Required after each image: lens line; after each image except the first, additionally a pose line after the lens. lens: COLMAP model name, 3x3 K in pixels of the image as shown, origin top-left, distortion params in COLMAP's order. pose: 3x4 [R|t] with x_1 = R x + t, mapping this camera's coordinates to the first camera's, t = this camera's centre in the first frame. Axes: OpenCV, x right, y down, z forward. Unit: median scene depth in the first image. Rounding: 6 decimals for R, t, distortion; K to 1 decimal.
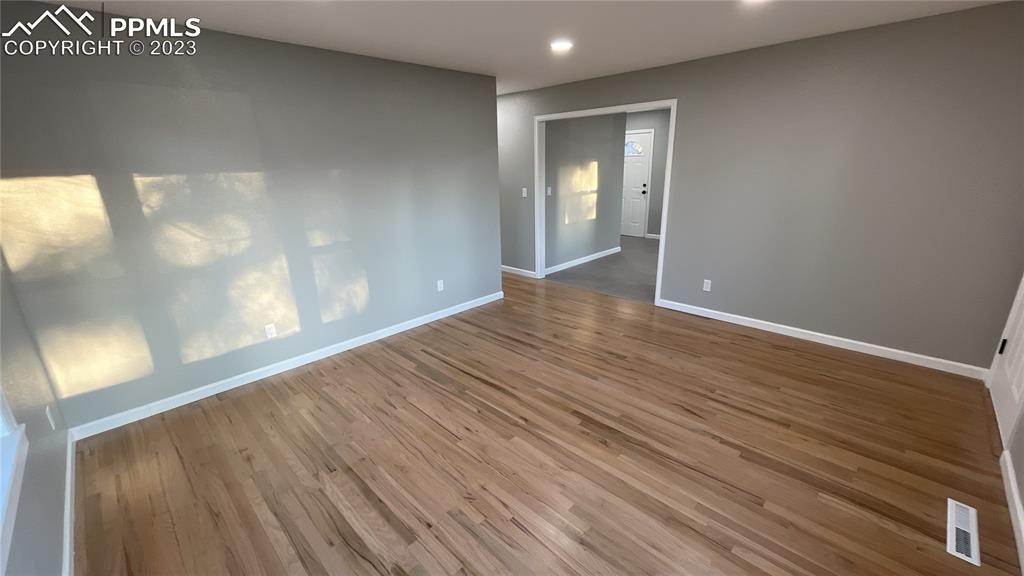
lens RADIAL K [[413.4, 0, 508.9], [0, 413.4, 287.6], [0, 0, 1]] dist [-0.006023, -0.000339]
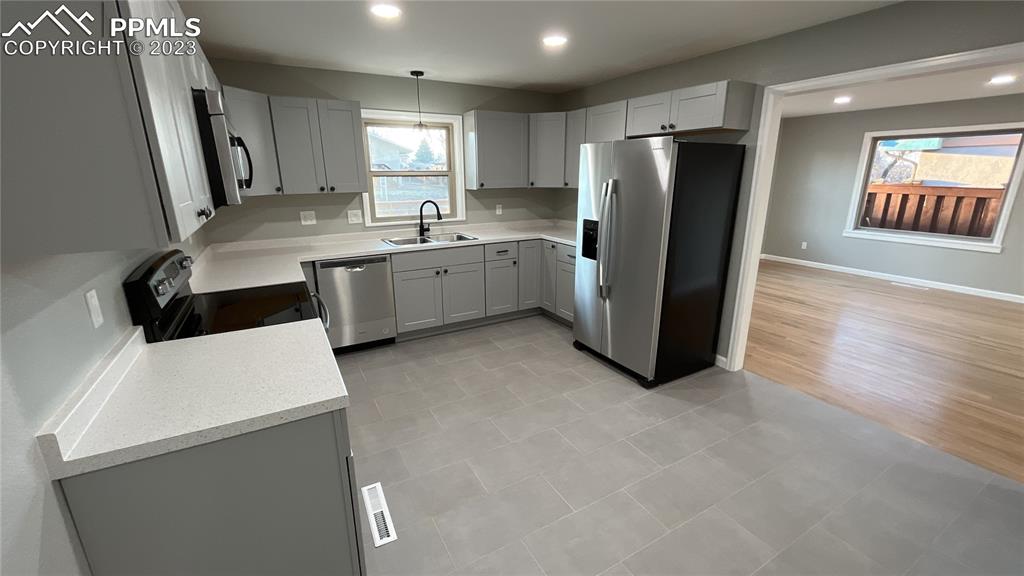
lens RADIAL K [[413.4, 0, 508.6], [0, 413.4, 285.4], [0, 0, 1]] dist [-0.006023, -0.000339]
pose [[-0.960687, -0.041606, 0.274500, 0.925928], [0.109551, 0.851675, 0.512492, -0.838577], [-0.255108, 0.522416, -0.813635, 2.708499]]
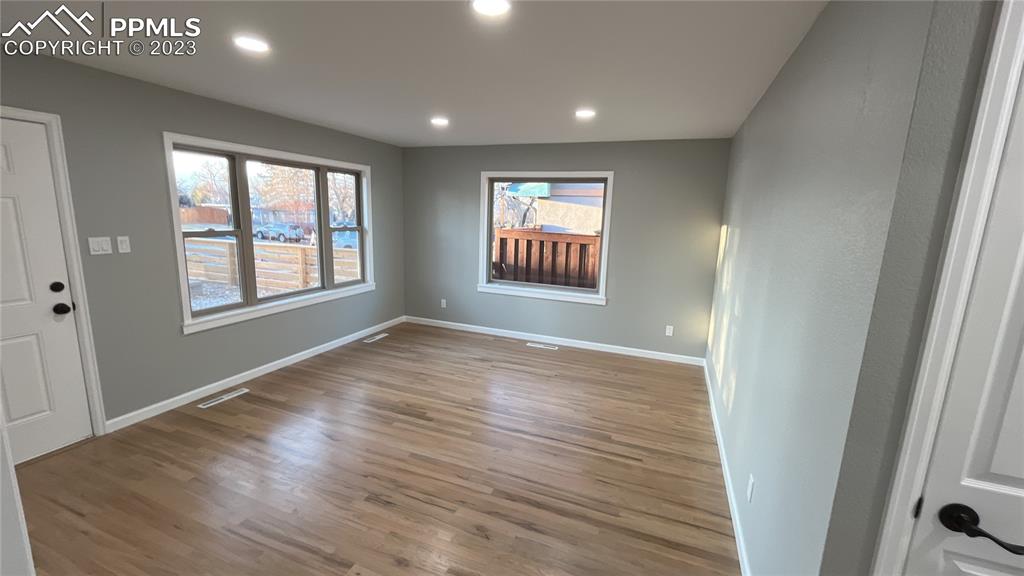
lens RADIAL K [[413.4, 0, 513.8], [0, 413.4, 289.9], [0, 0, 1]] dist [-0.006023, -0.000339]
pose [[-0.916521, 0.068199, -0.394130, 0.375626], [-0.125505, 0.886562, 0.445260, -0.578618], [0.379787, 0.457556, -0.803993, 1.825789]]
